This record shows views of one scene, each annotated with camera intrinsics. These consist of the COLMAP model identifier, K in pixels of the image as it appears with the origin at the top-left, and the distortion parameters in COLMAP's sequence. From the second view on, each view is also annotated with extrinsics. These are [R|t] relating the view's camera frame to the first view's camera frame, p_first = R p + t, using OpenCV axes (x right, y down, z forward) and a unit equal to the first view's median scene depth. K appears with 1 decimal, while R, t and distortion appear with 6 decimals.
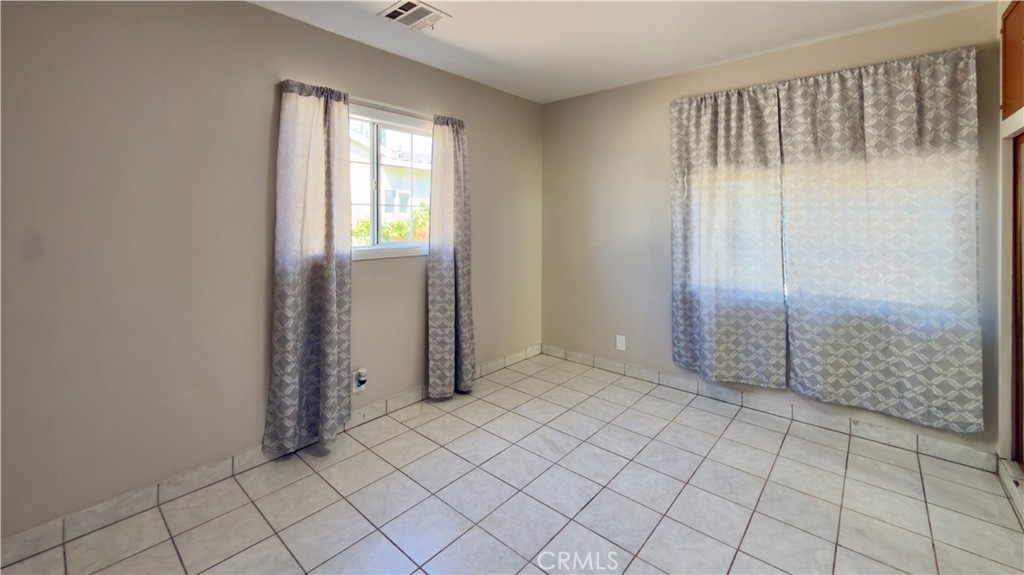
lens RADIAL K [[413.4, 0, 511.3], [0, 413.4, 282.0], [0, 0, 1]] dist [-0.000425, -0.000039]
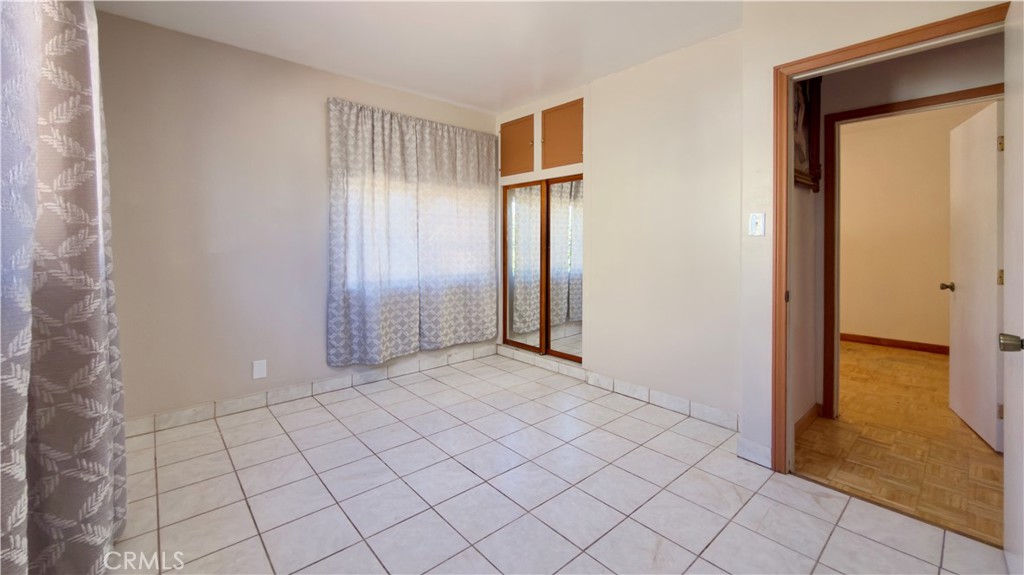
lens RADIAL K [[411.0, 0, 512.0], [0, 411.0, 287.5], [0, 0, 1]] dist [-0.000171, 0.000012]
pose [[0.128655, -0.123155, 0.984013, -0.639753], [0.129415, 0.985858, 0.106466, -0.047311], [-0.983209, 0.113648, 0.142774, 0.545101]]
